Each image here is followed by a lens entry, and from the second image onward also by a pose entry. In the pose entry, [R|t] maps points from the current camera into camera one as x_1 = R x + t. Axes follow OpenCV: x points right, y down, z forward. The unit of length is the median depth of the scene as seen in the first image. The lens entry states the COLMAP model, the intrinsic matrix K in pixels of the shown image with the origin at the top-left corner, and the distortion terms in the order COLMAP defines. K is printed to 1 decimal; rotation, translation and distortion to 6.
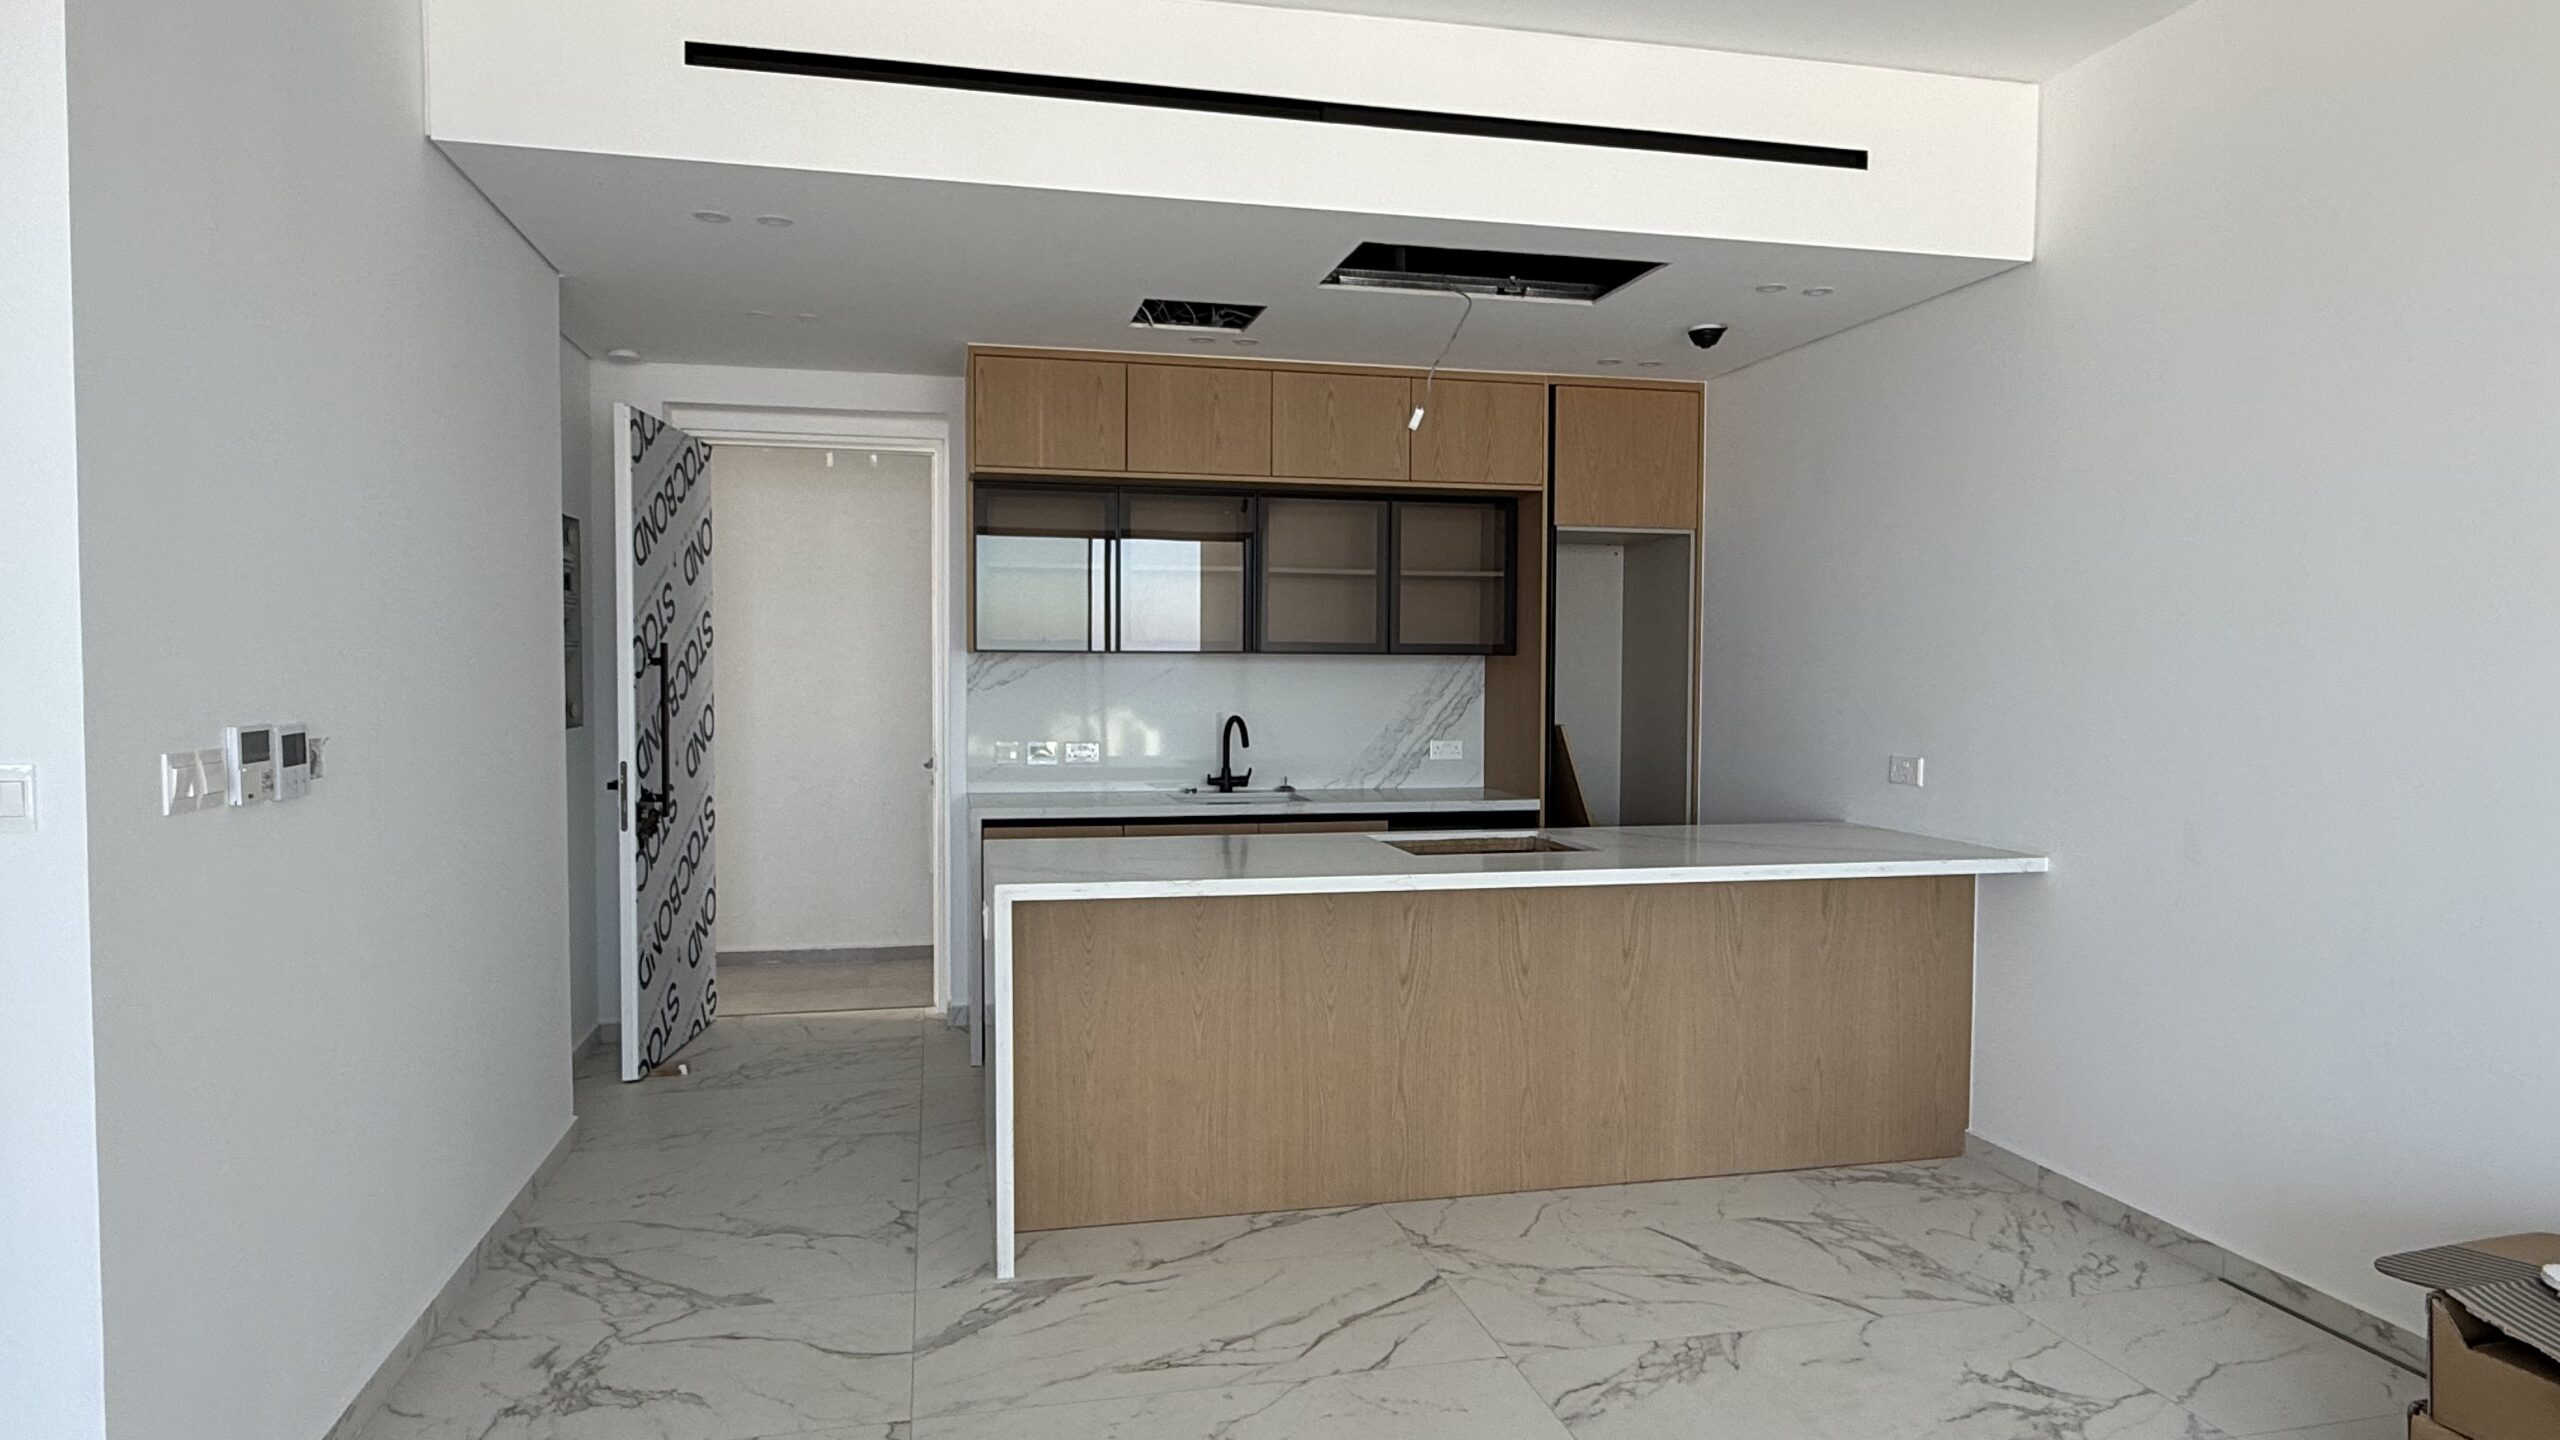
lens RADIAL K [[1516.4, 0, 1275.7], [0, 1516.4, 722.4], [0, 0, 1]] dist [-0.000543, 0.001209]
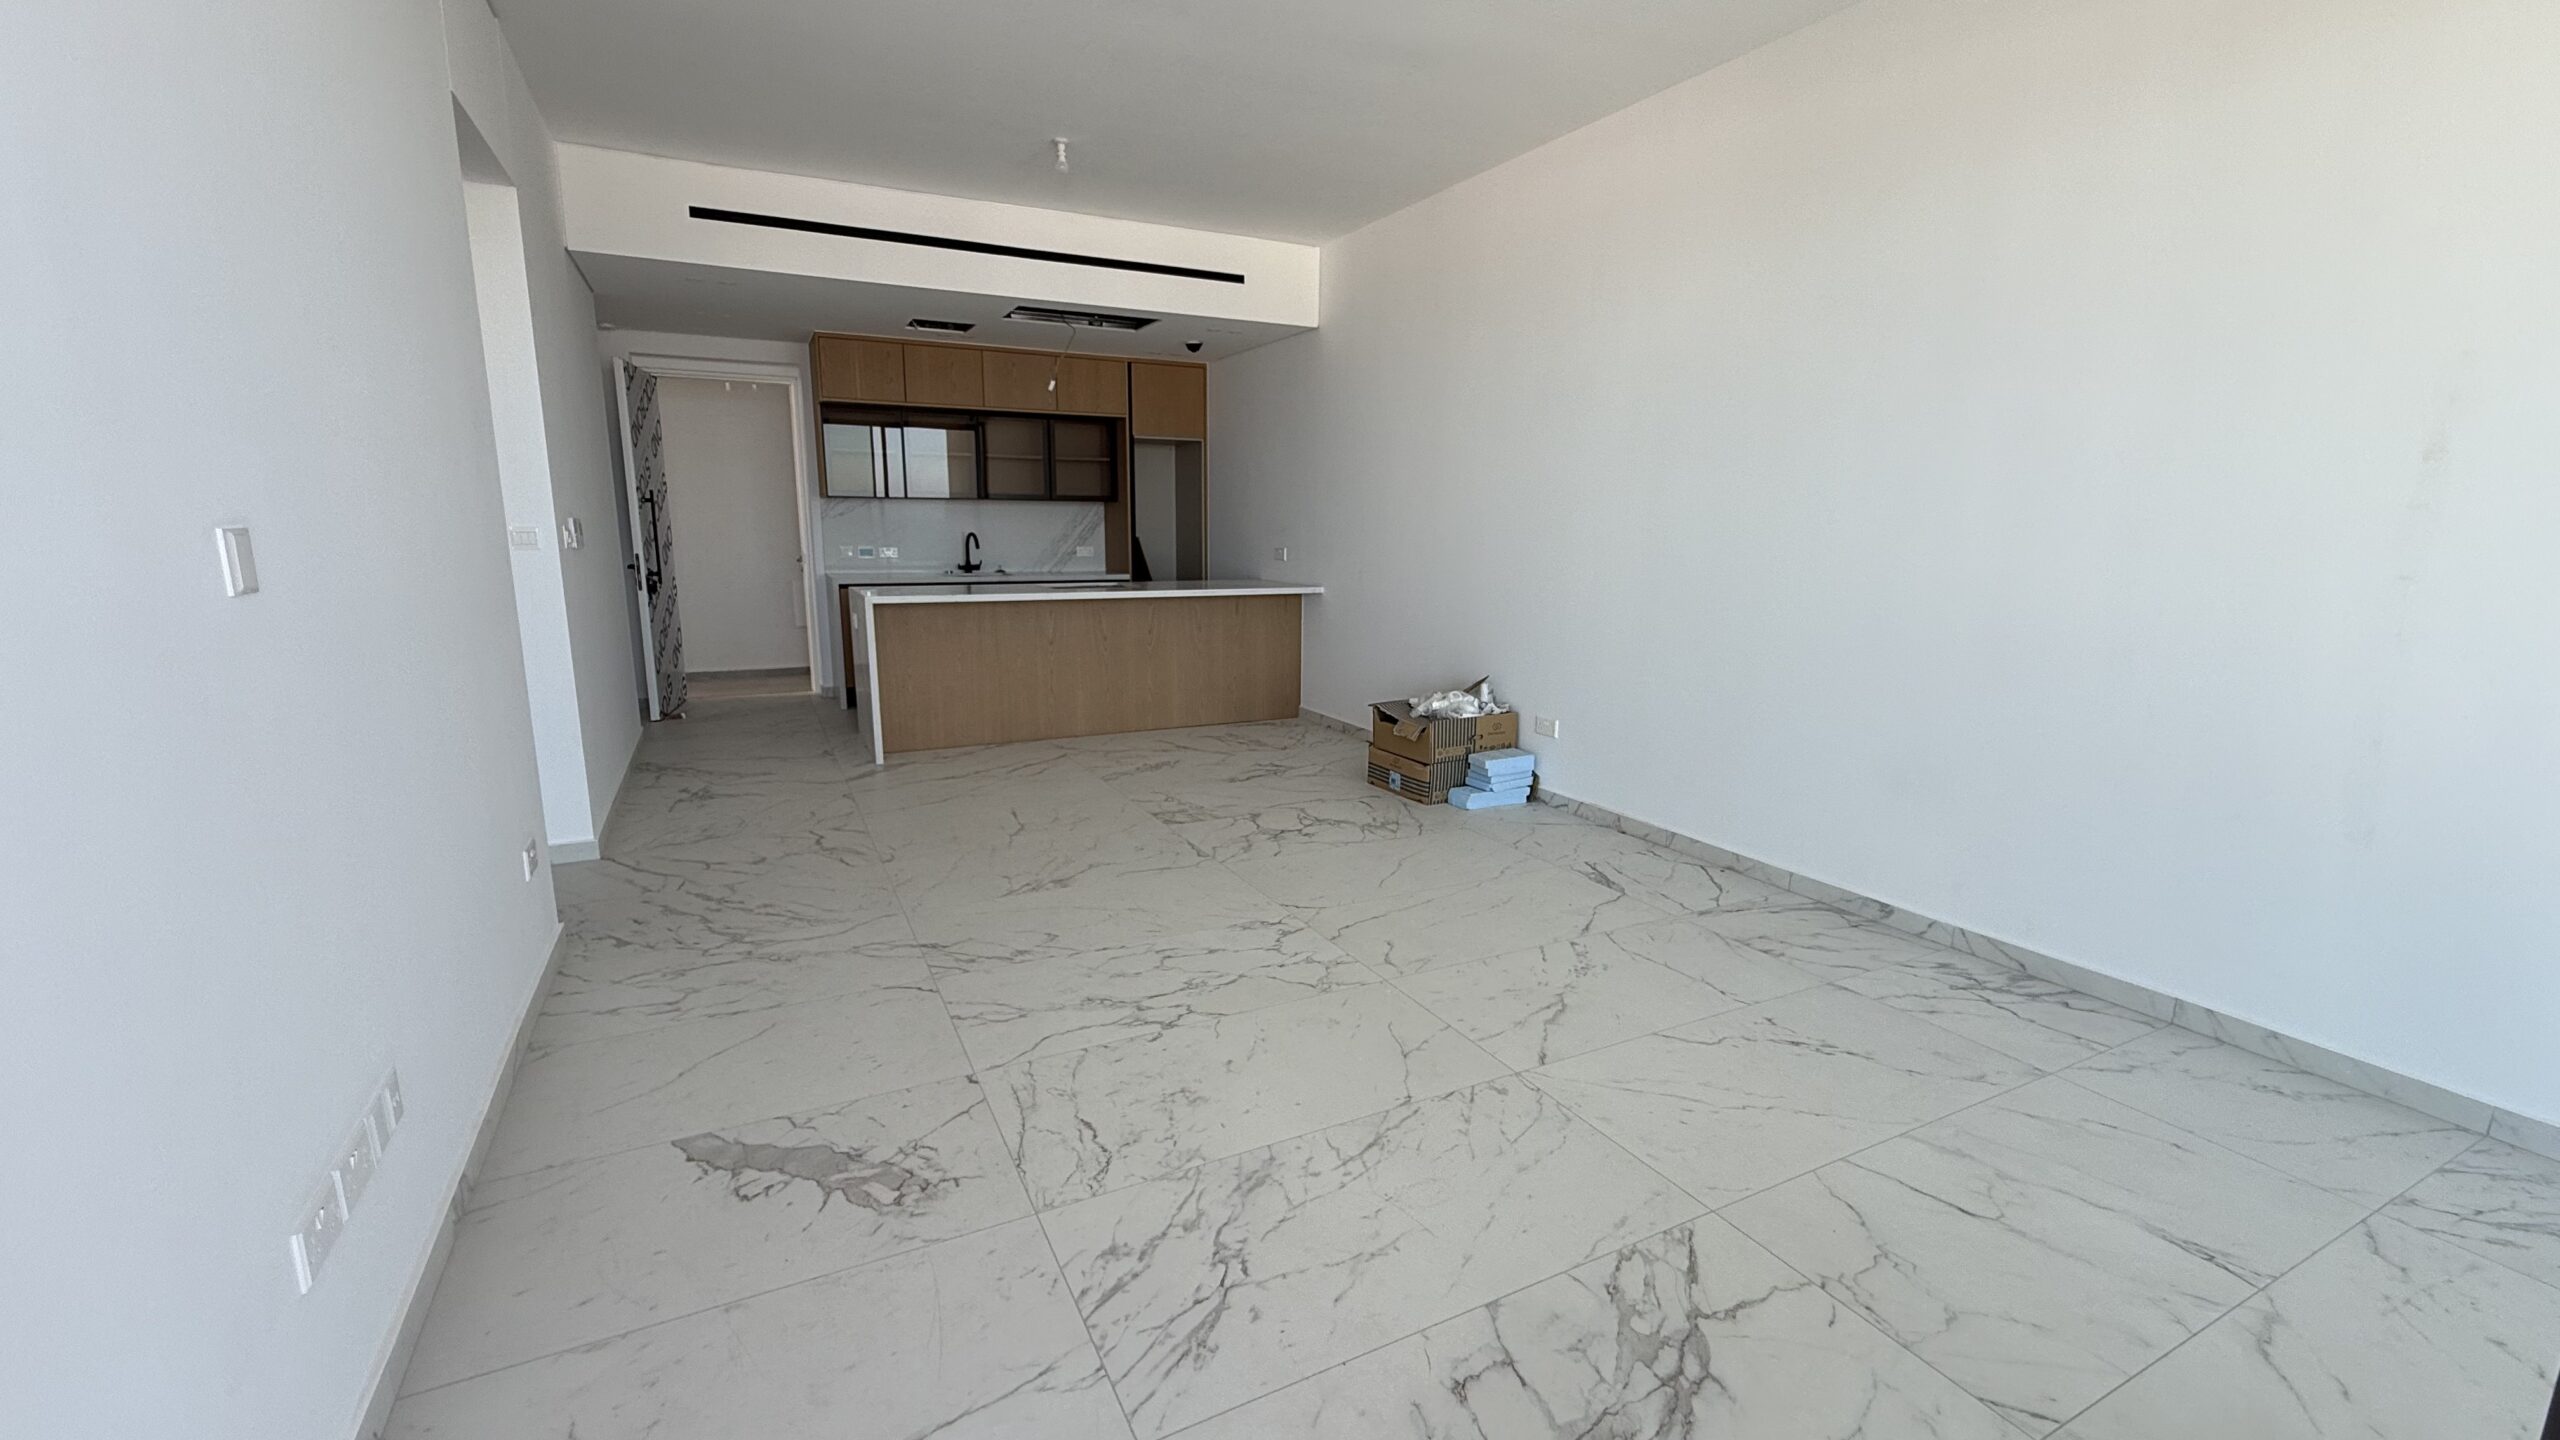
lens RADIAL K [[1031.1, 0, 1272.0], [0, 1031.1, 718.5], [0, 0, 1]] dist [-0.000858, -0.000028]
pose [[0.969445, -0.042898, 0.241528, 0.018199], [0.004663, 0.987635, 0.156701, 0.027443], [-0.245264, -0.150786, 0.957658, -0.408506]]
